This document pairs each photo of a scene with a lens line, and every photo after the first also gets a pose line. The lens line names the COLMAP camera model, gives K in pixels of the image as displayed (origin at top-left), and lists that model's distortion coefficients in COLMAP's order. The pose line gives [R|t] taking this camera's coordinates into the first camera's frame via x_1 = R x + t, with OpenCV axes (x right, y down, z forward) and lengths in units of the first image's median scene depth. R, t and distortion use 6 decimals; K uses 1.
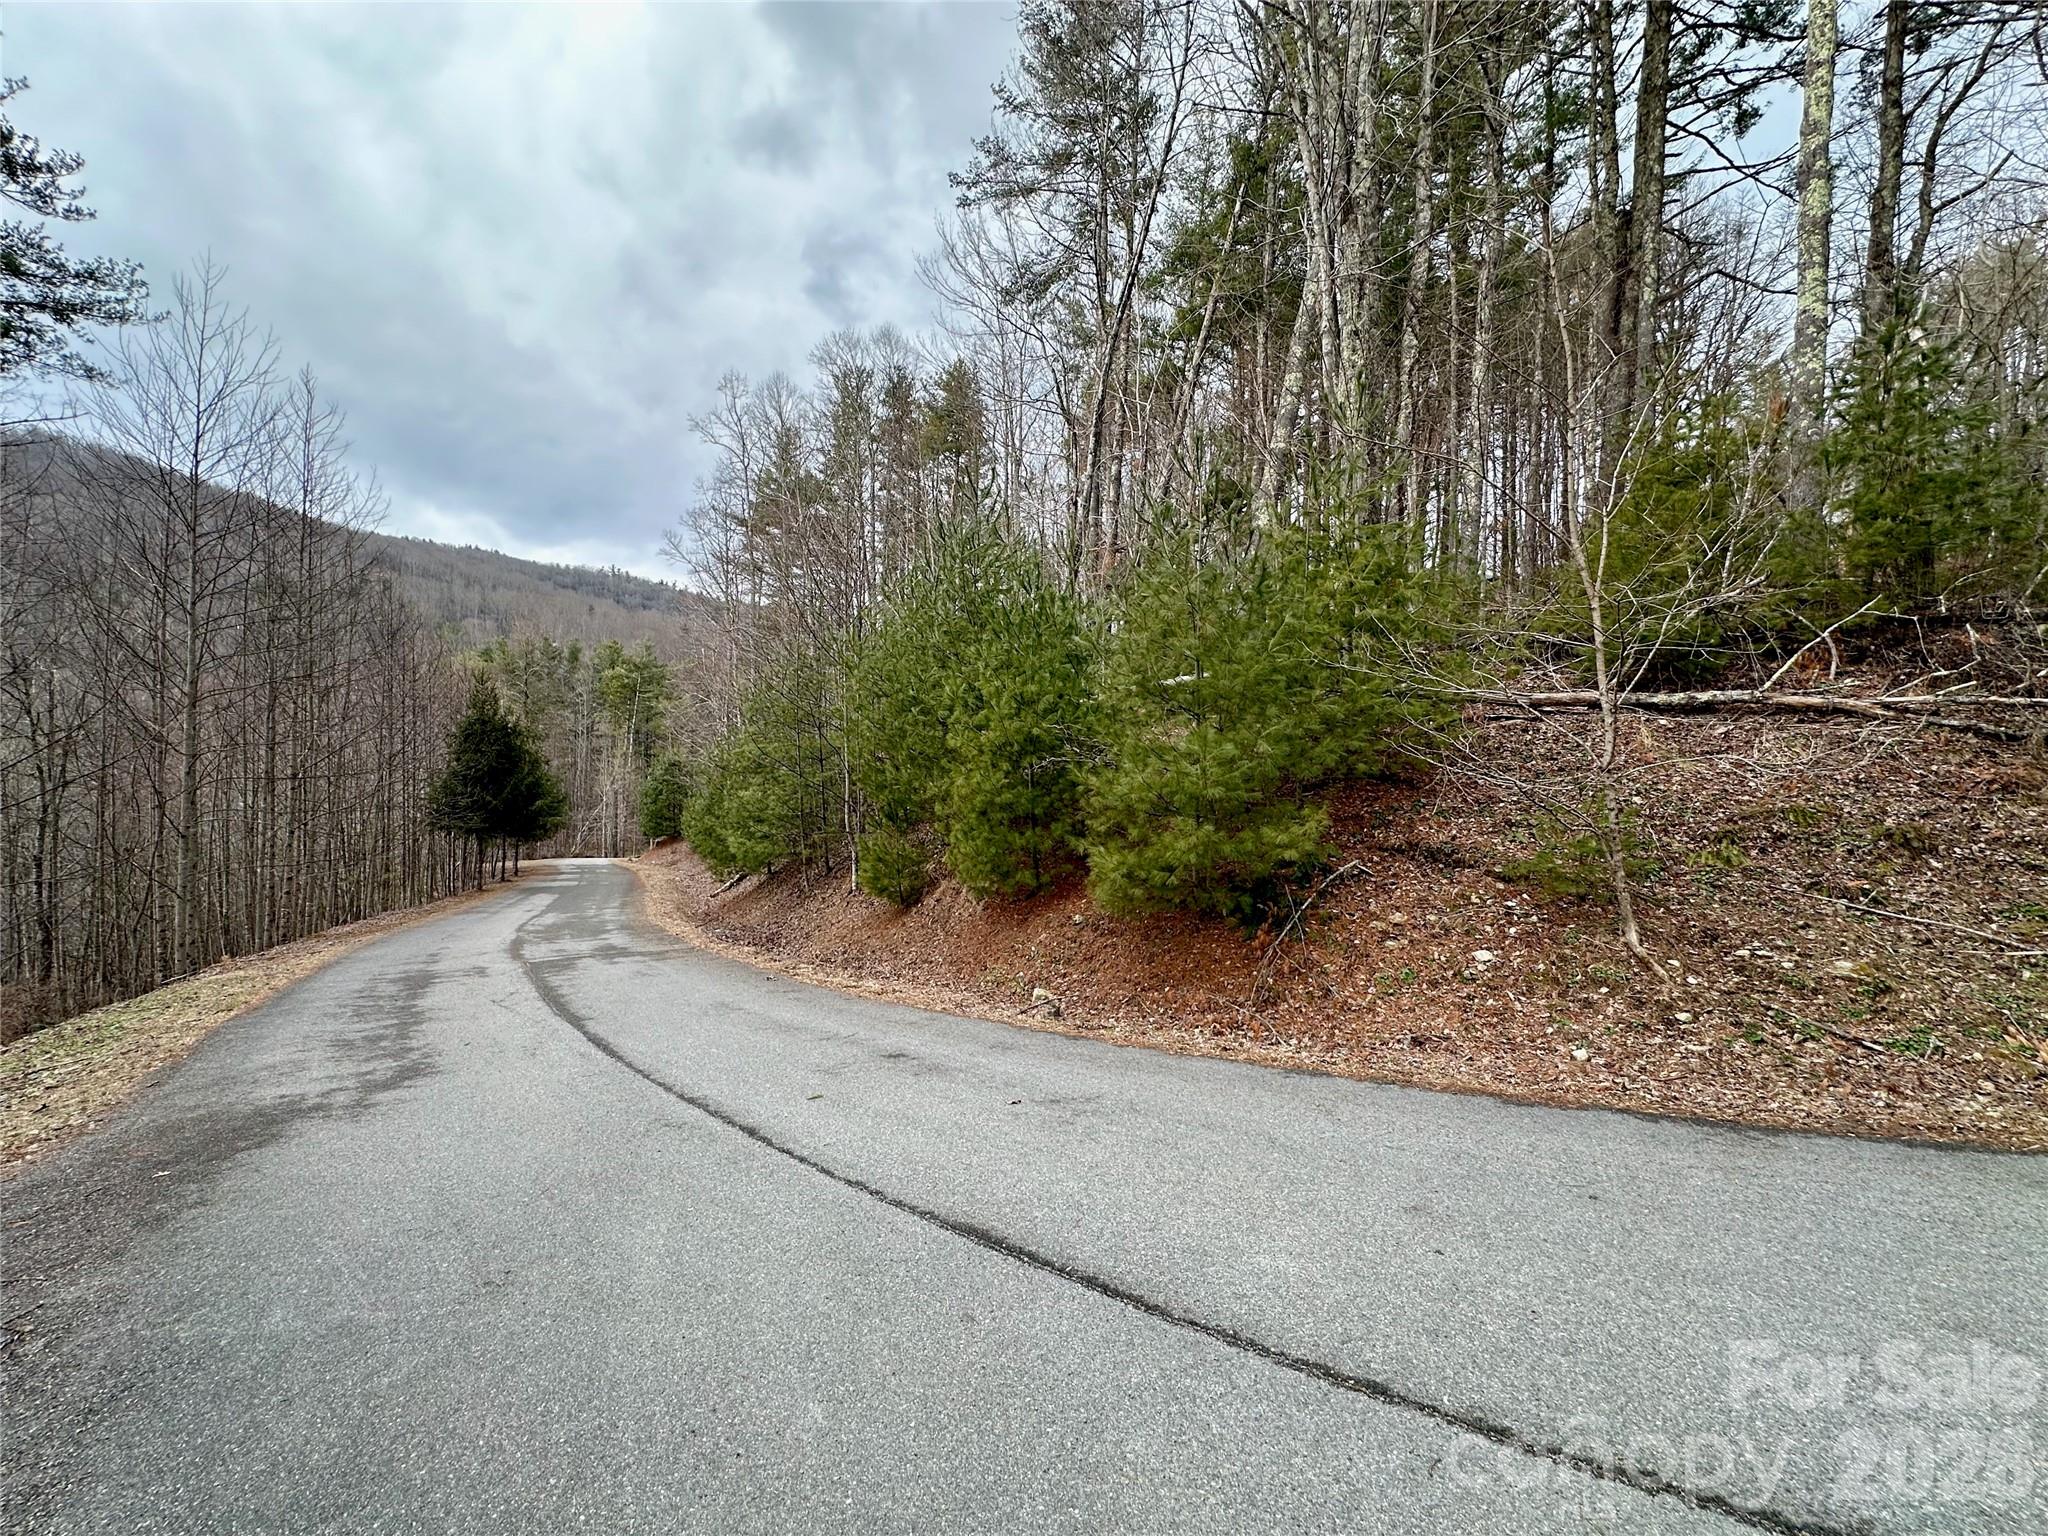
lens RADIAL K [[818.6, 0, 1022.9], [0, 818.6, 759.2], [0, 0, 1]] dist [0.000835, -0.000090]
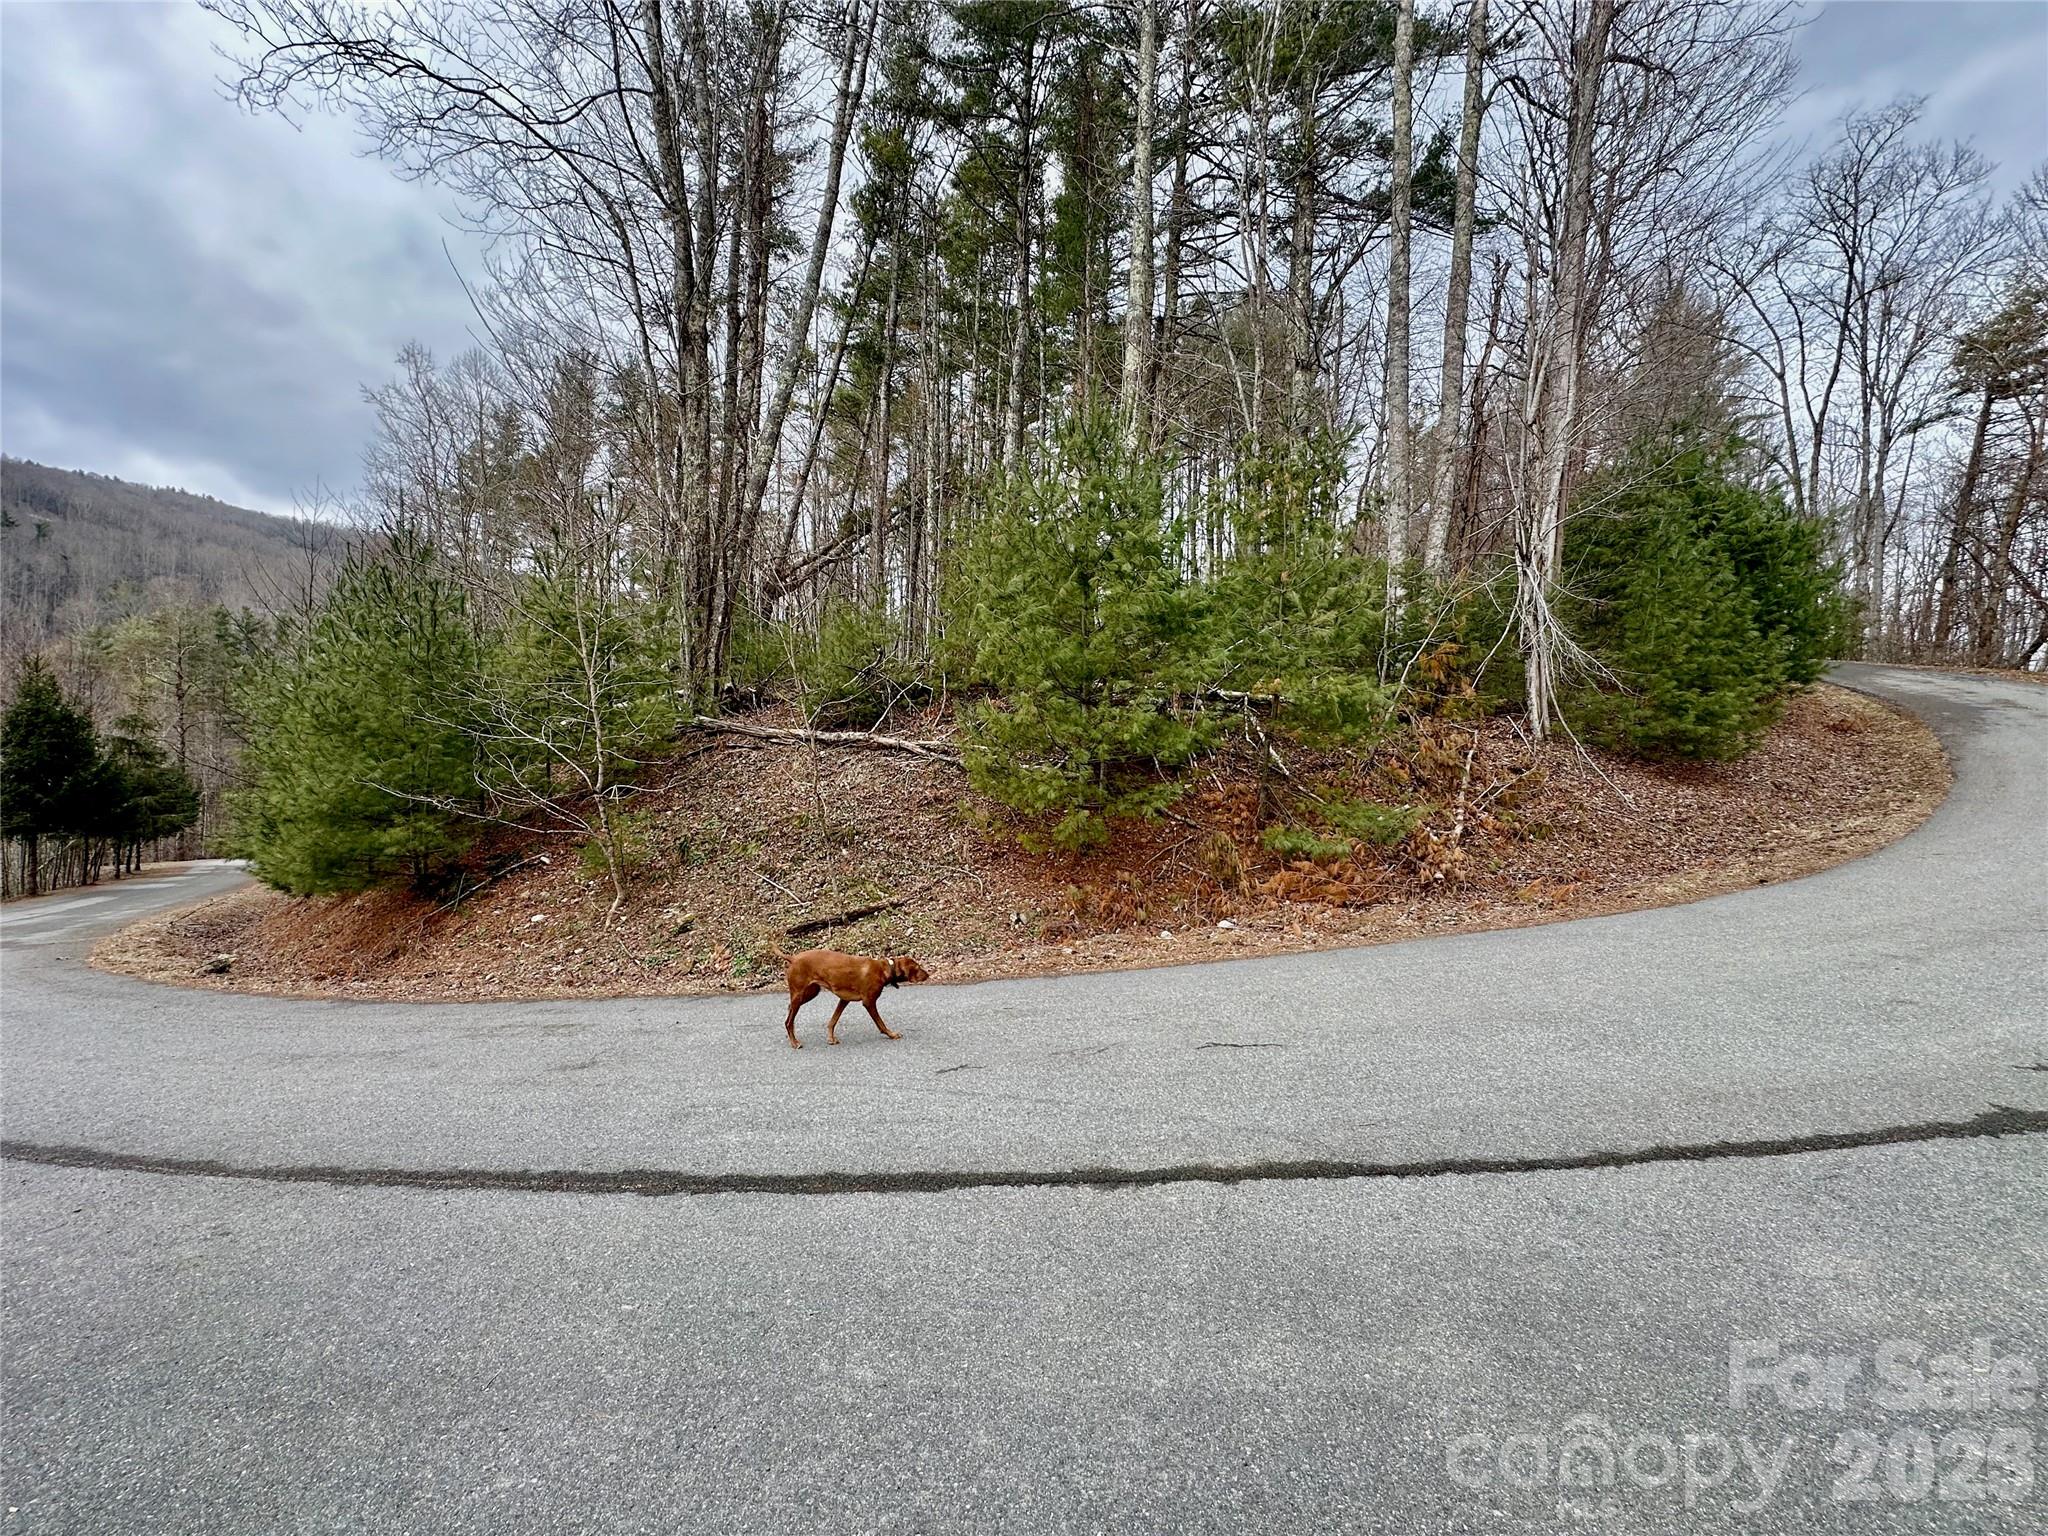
lens RADIAL K [[818.6, 0, 1022.9], [0, 818.6, 759.2], [0, 0, 1]] dist [0.000835, -0.000090]
pose [[0.977855, 0.013930, 0.208817, 0.222209], [-0.015004, 0.999881, 0.003560, -0.012087], [-0.208743, -0.006614, 0.977948, -0.120863]]
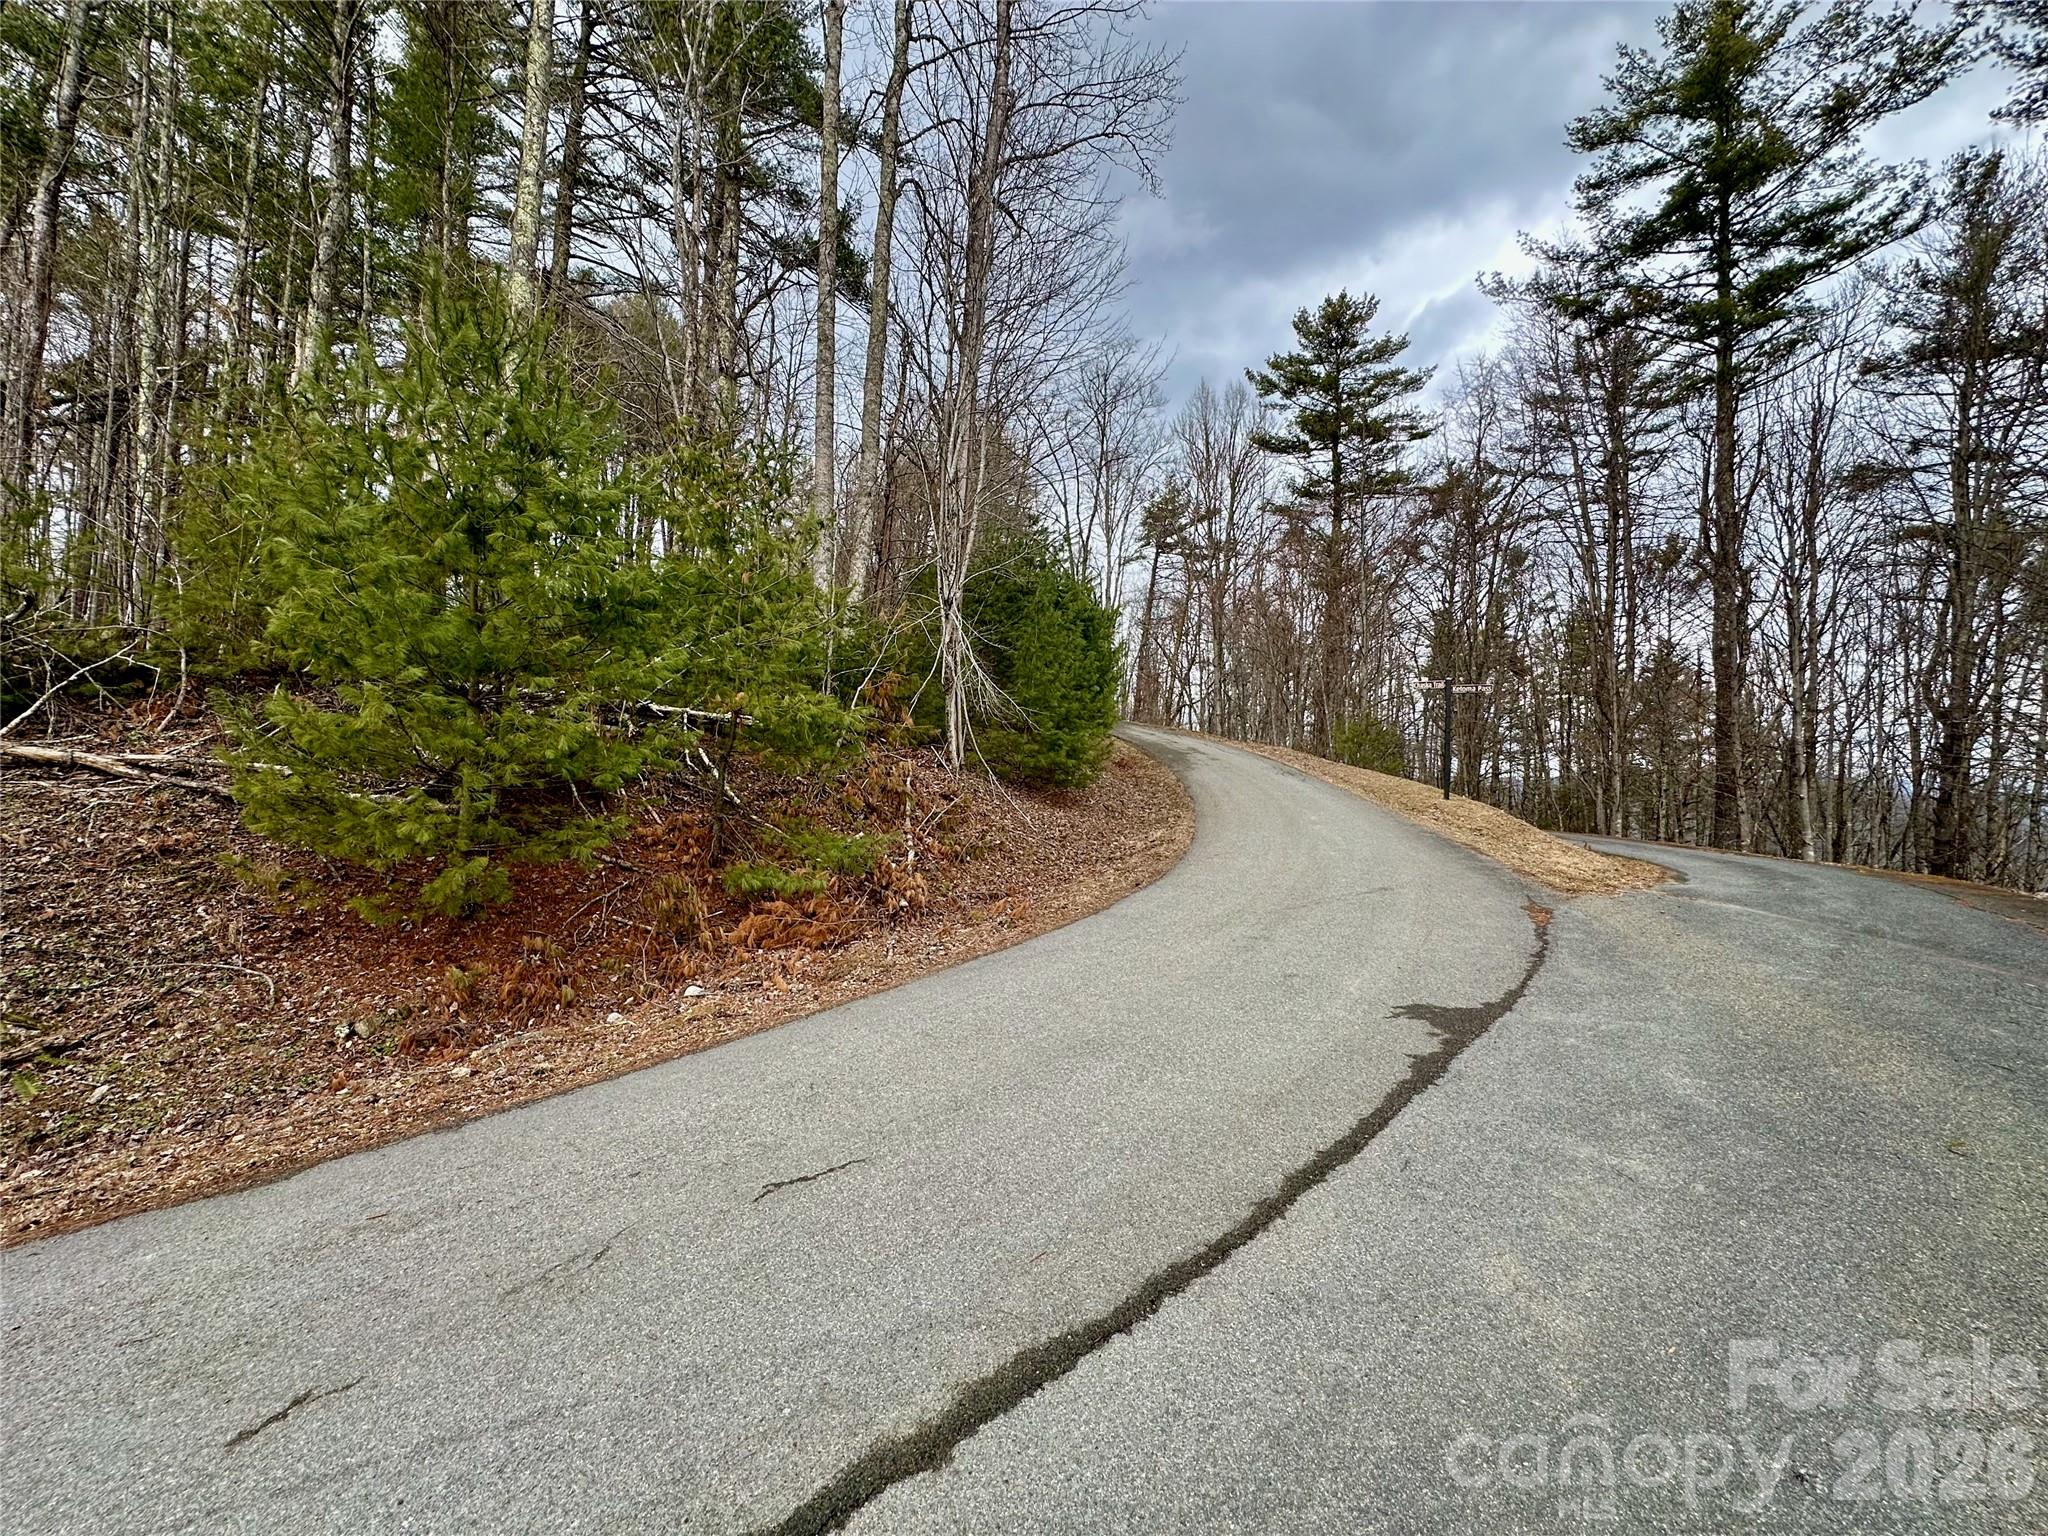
lens RADIAL K [[818.6, 0, 1022.9], [0, 818.6, 759.2], [0, 0, 1]] dist [0.000835, -0.000090]
pose [[0.596097, 0.042775, 0.801772, 0.220949], [-0.013545, 0.998974, -0.043225, -0.010714], [-0.802798, 0.014906, 0.596064, -0.077608]]
